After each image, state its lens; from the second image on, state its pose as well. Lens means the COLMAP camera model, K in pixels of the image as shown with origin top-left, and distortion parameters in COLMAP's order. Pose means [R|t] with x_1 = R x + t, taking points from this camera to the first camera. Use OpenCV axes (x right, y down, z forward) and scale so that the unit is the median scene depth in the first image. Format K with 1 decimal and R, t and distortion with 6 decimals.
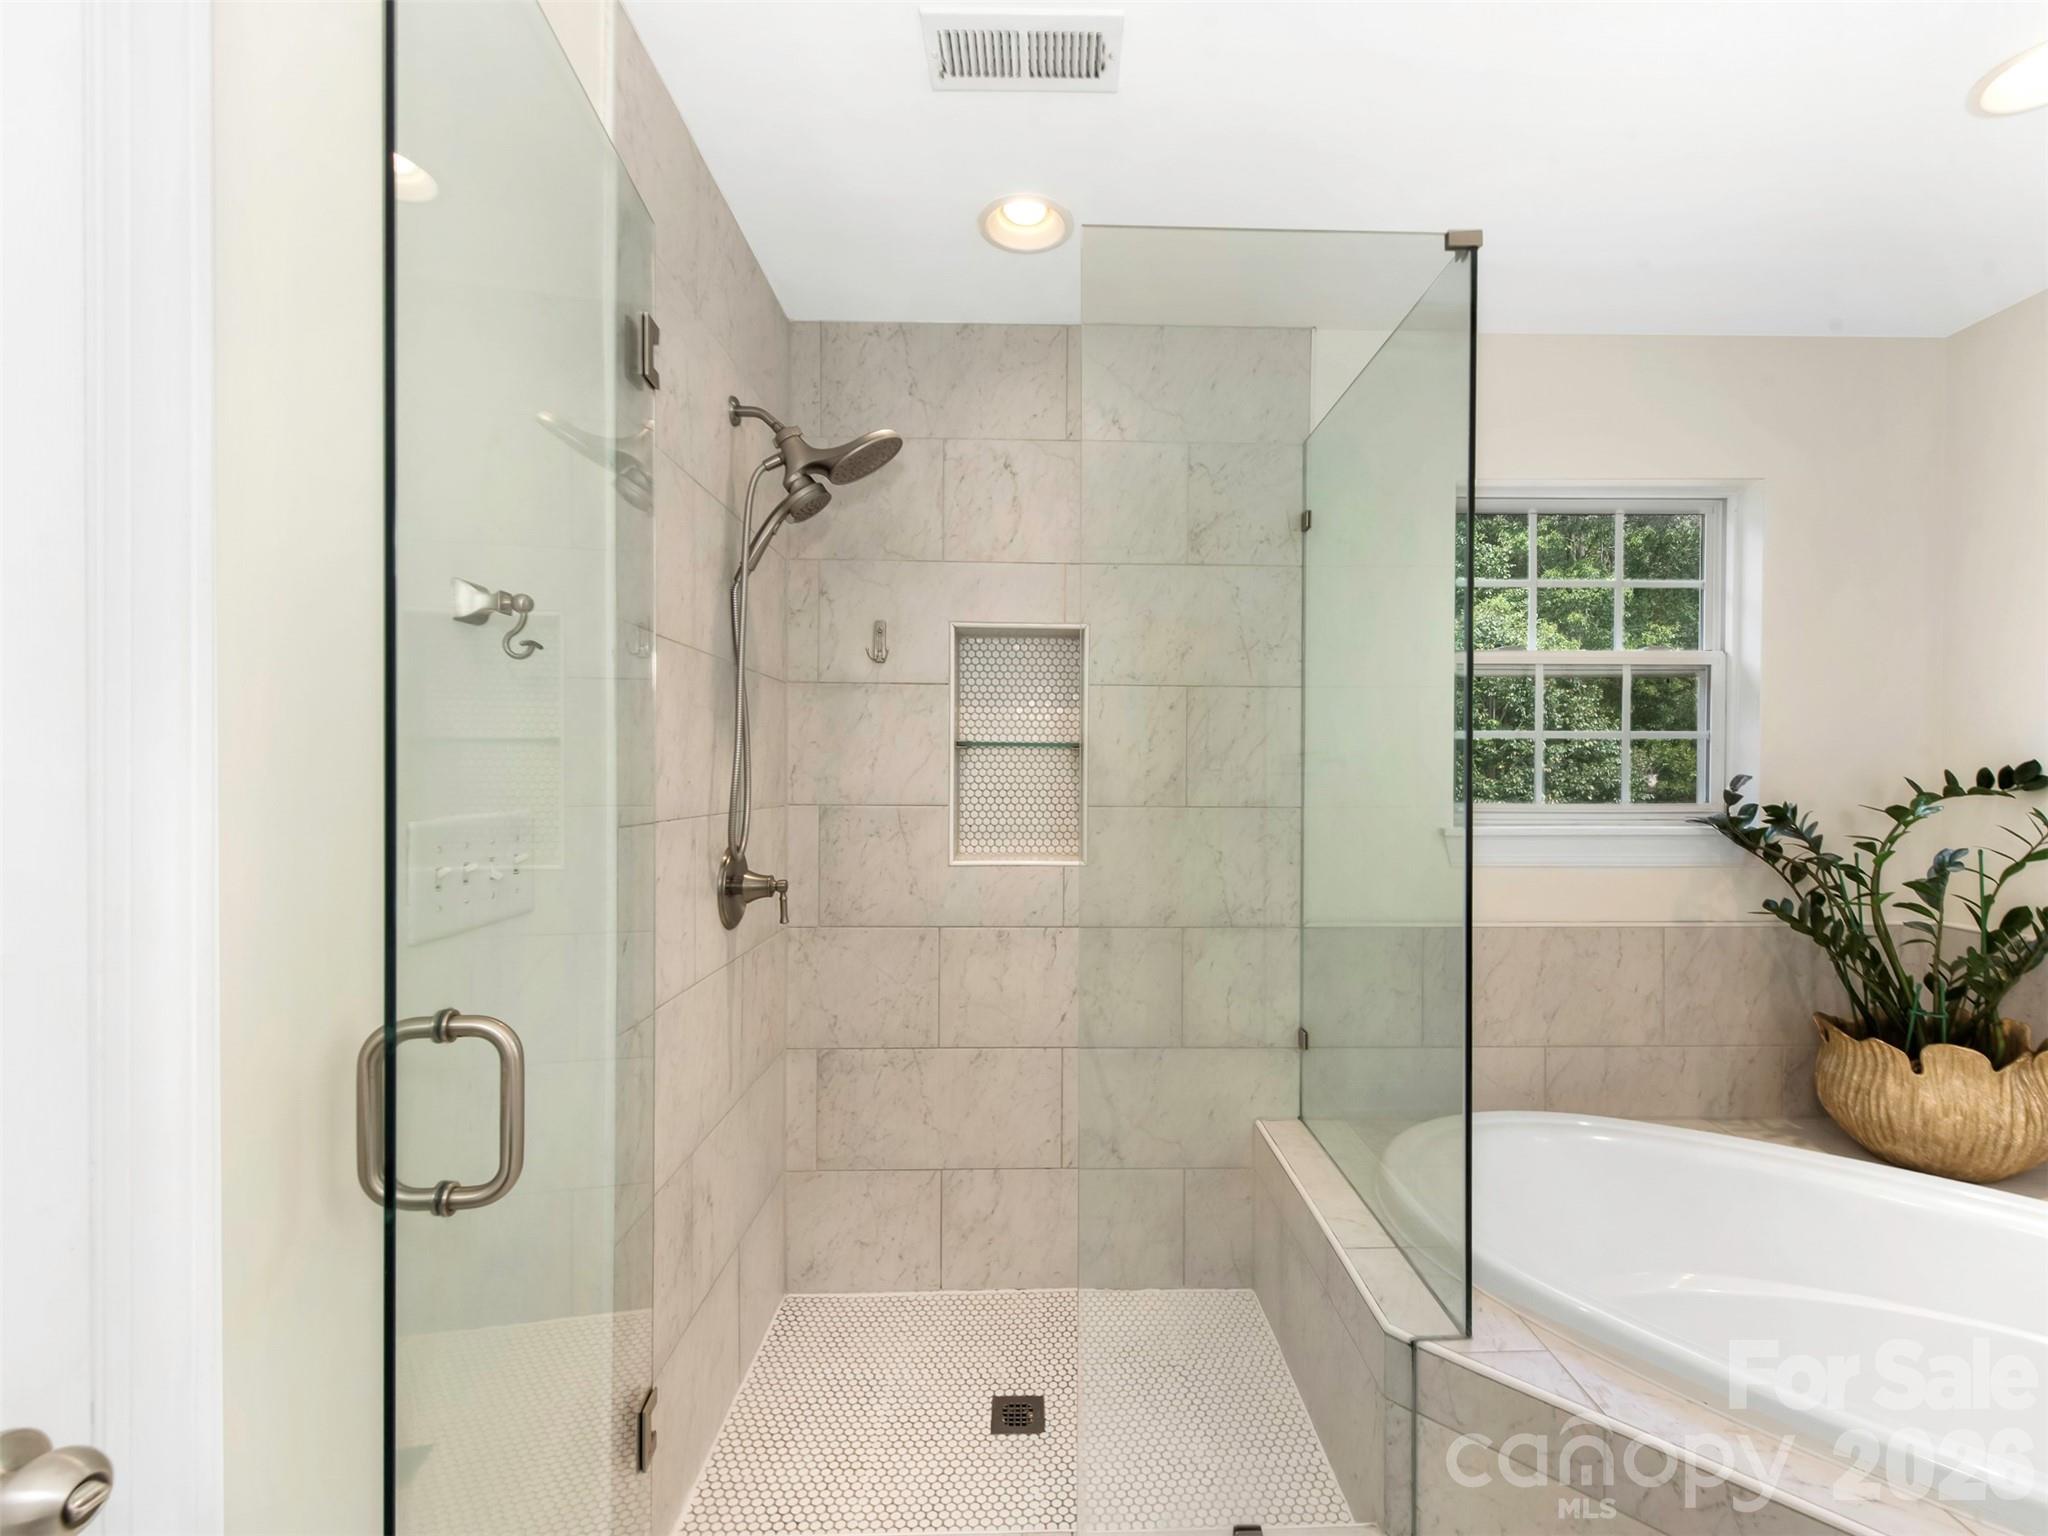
lens RADIAL K [[909.0, 0, 1024.0], [0, 909.0, 768.0], [0, 0, 1]] dist [0.002829, -0.006897]
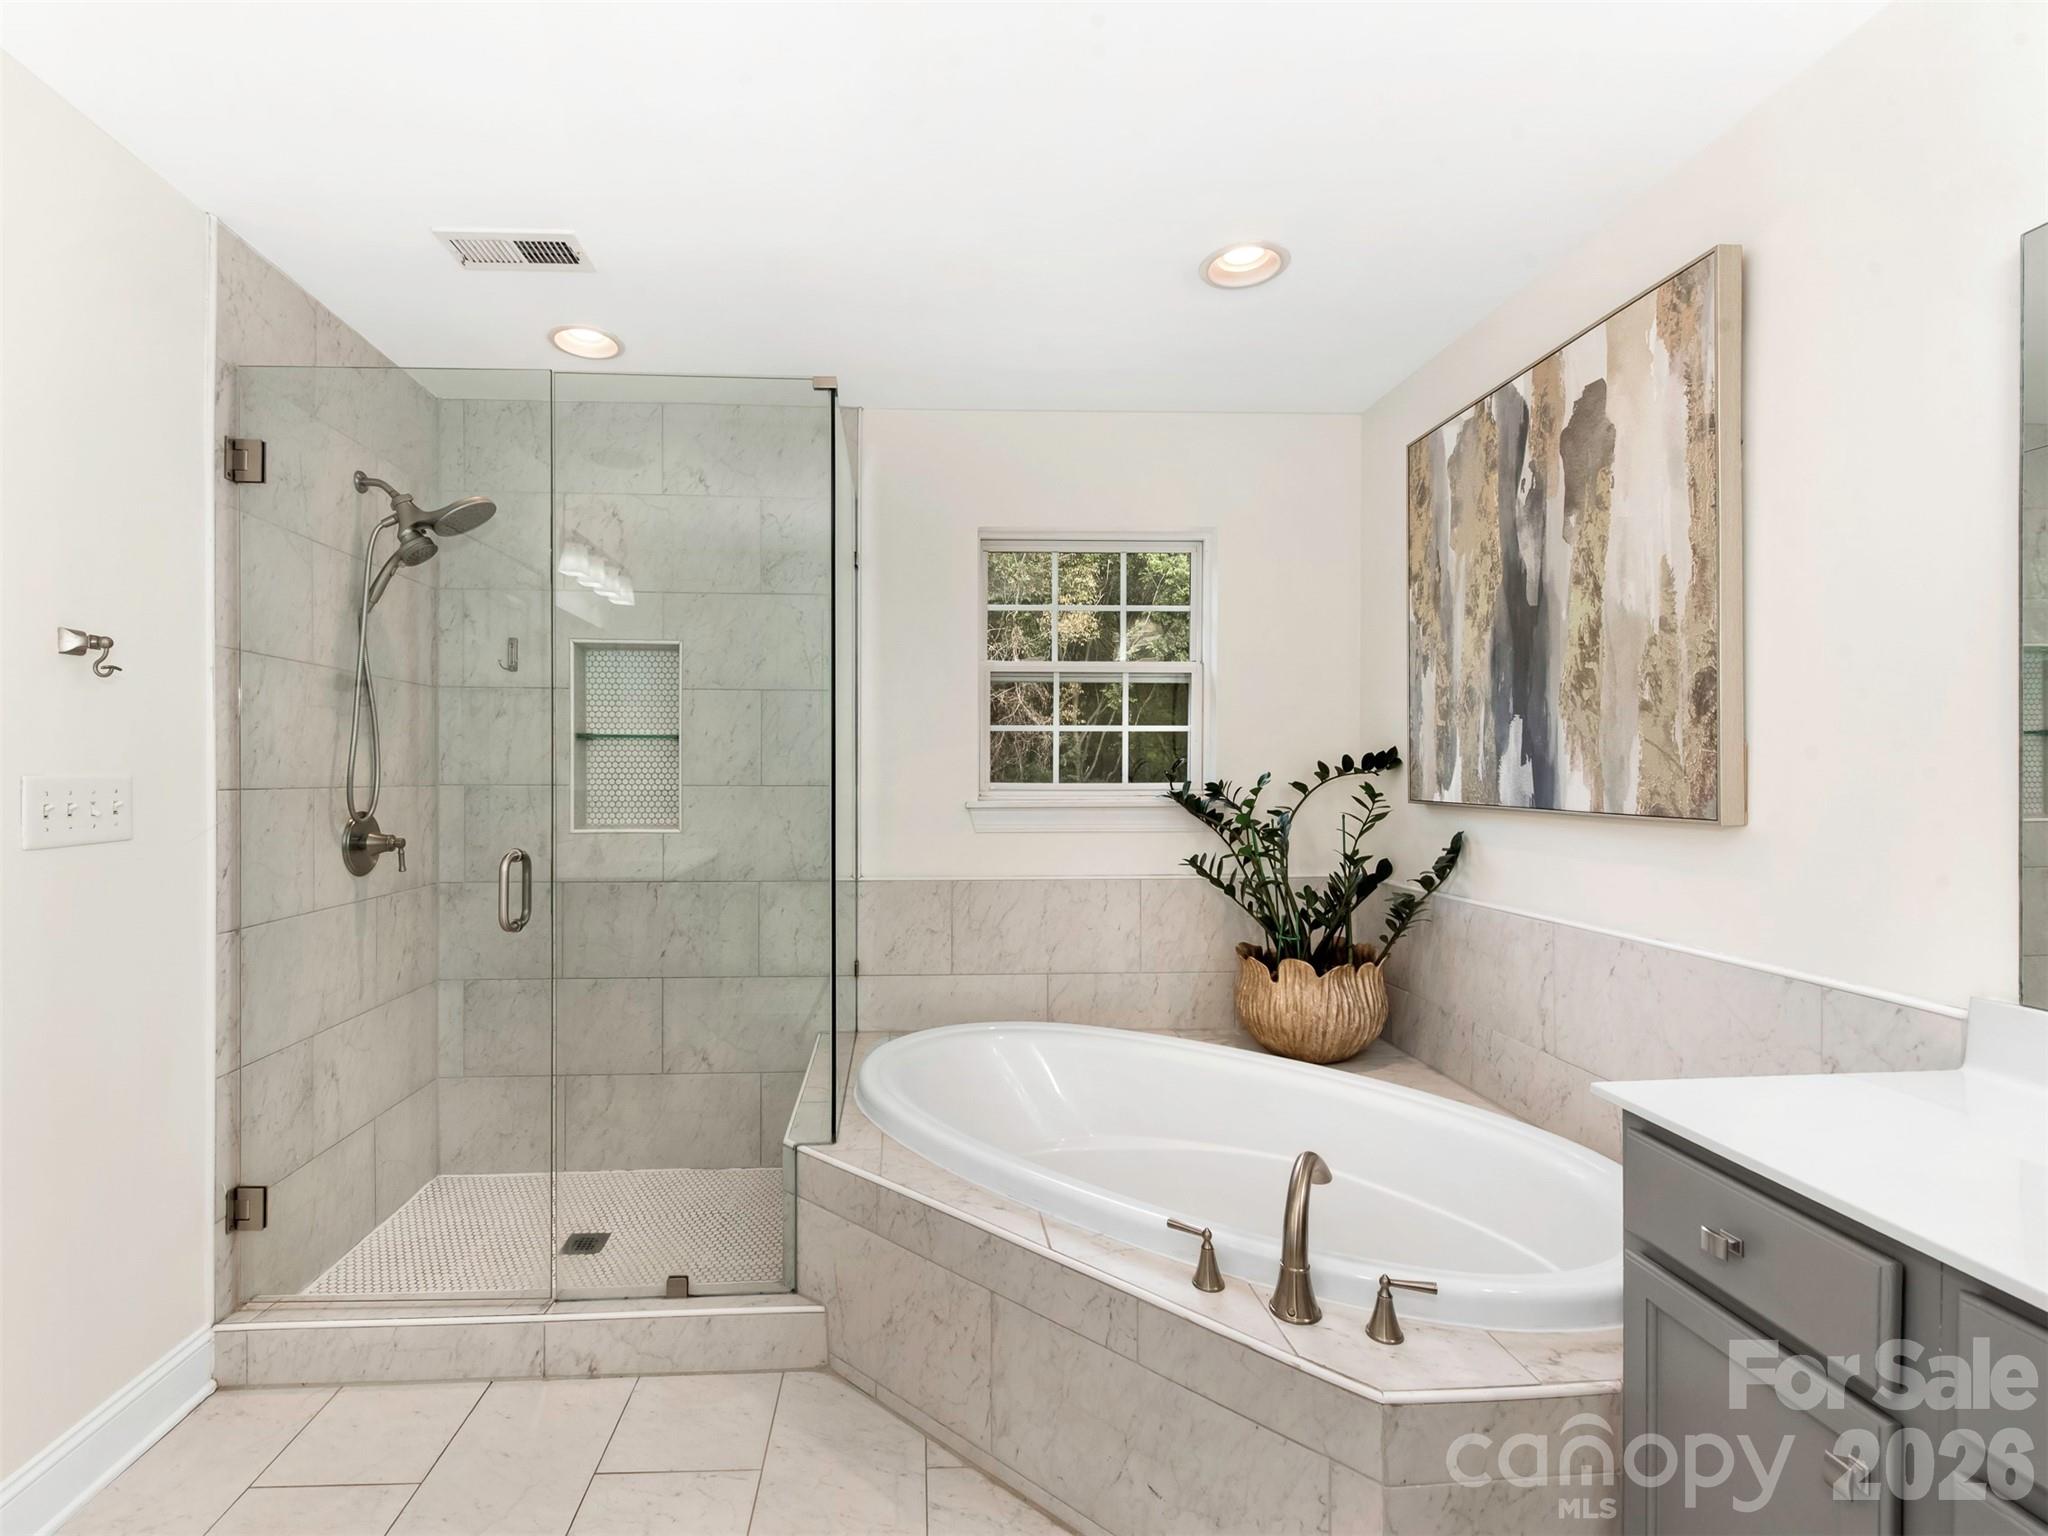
lens RADIAL K [[1007.1, 0, 1019.8], [0, 1007.1, 774.5], [0, 0, 1]] dist [-0.002606, -0.000071]
pose [[0.999501, -0.002628, 0.031480, 0.500092], [0.002623, 0.999997, 0.000202, 0.028357], [-0.031480, -0.000119, 0.999504, -0.412493]]
